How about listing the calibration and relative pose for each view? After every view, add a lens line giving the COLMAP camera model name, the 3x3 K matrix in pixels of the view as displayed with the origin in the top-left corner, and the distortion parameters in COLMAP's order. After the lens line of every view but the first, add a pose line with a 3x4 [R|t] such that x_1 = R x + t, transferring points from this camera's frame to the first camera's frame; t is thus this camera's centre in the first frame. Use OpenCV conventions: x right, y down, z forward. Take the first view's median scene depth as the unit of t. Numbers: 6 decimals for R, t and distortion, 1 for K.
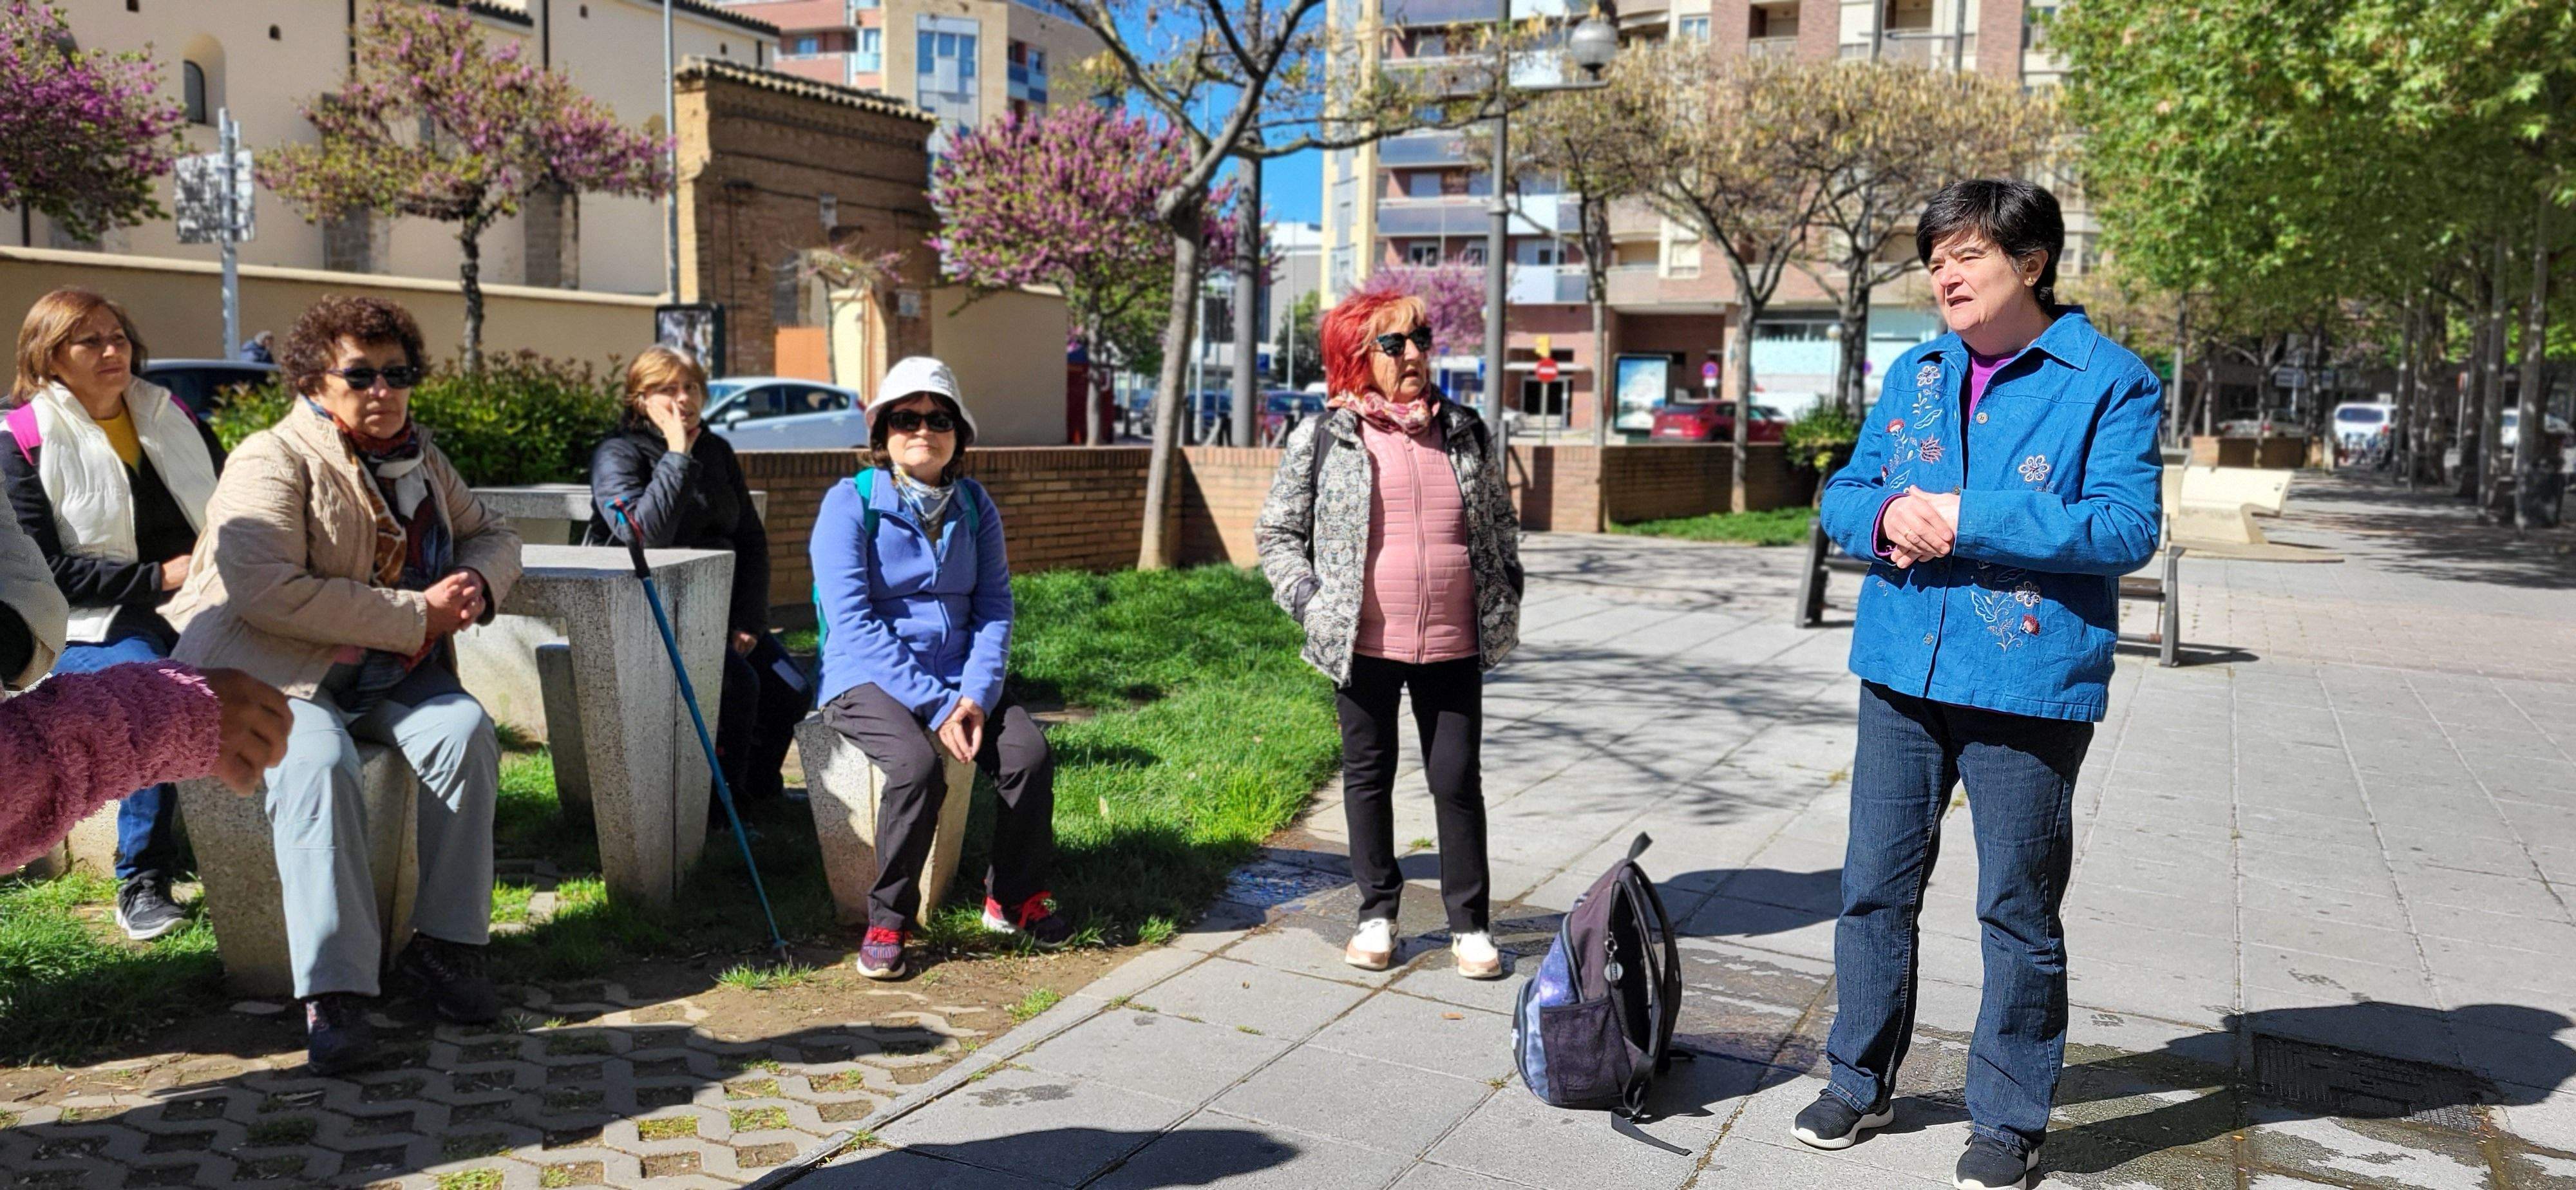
lens RADIAL K [[1959.7, 0, 1296.5], [0, 1959.7, 572.1], [0, 0, 1]] dist [0.054429, -0.036702]
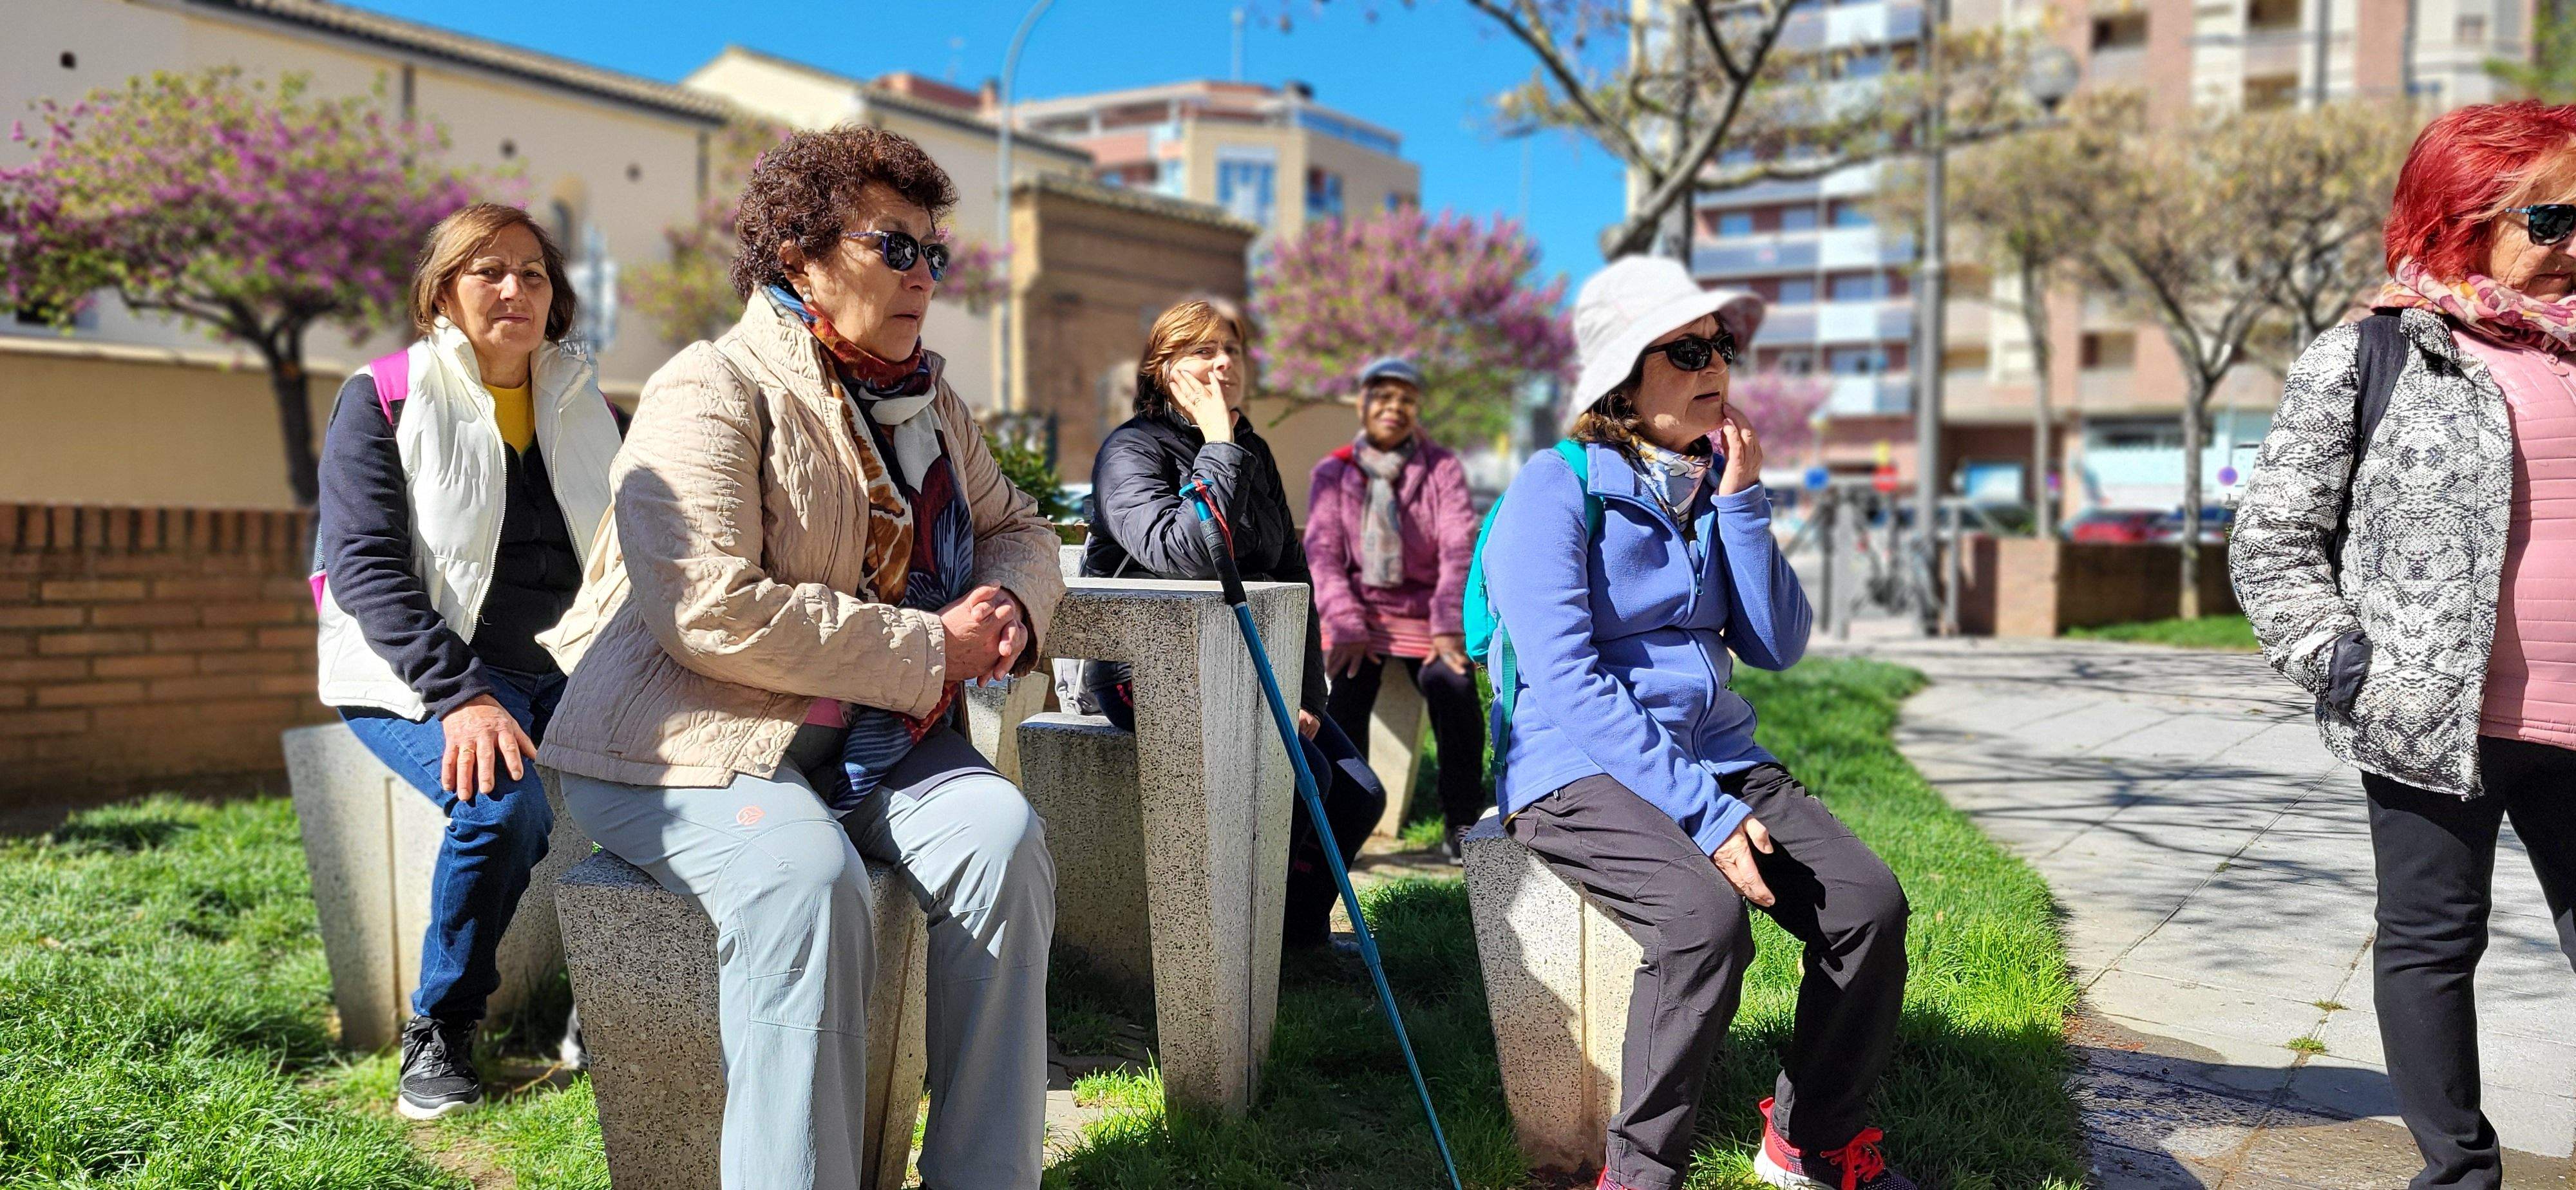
lens RADIAL K [[1959.7, 0, 1281.8], [0, 1959.7, 614.4], [0, 0, 1]] dist [0.054429, -0.036702]
pose [[0.988753, -0.003504, -0.149514, -0.215502], [-0.002893, 0.999090, -0.042547, 0.031659], [0.149527, 0.042501, 0.987844, 0.368195]]
